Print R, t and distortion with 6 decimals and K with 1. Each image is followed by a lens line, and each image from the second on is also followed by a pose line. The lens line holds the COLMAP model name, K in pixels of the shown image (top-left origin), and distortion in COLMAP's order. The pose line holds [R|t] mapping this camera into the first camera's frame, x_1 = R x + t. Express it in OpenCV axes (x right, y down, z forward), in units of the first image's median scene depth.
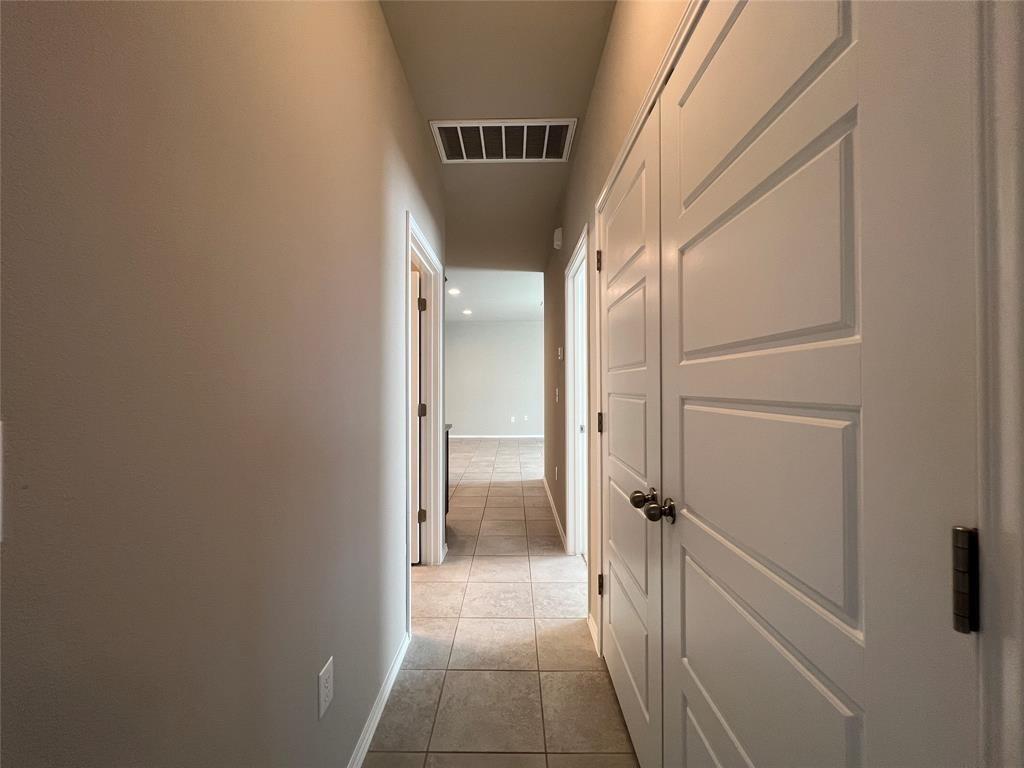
lens RADIAL K [[408.9, 0, 512.0], [0, 408.9, 384.0], [0, 0, 1]] dist [-0.001712, -0.000104]
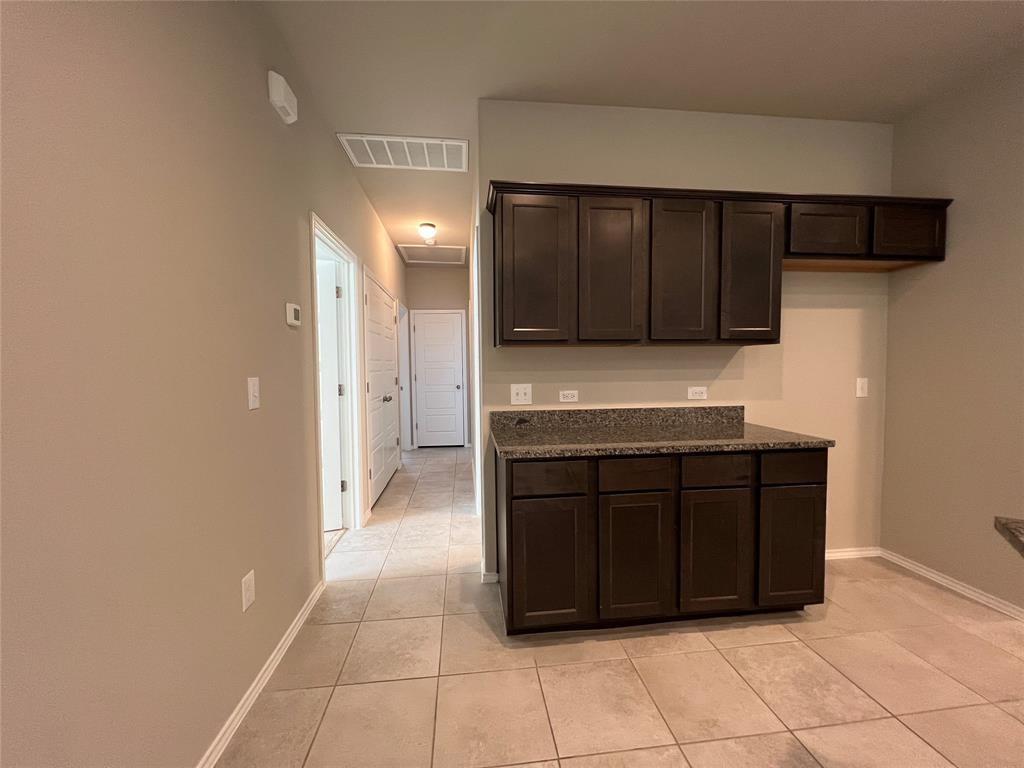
lens RADIAL K [[409.8, 0, 510.1], [0, 409.8, 384.3], [0, 0, 1]] dist [-0.000597, 0.000031]
pose [[-0.993446, 0.021111, -0.112332, -0.165795], [0.017380, 0.999268, 0.034091, 0.018453], [0.112969, 0.031915, -0.993086, 2.221866]]
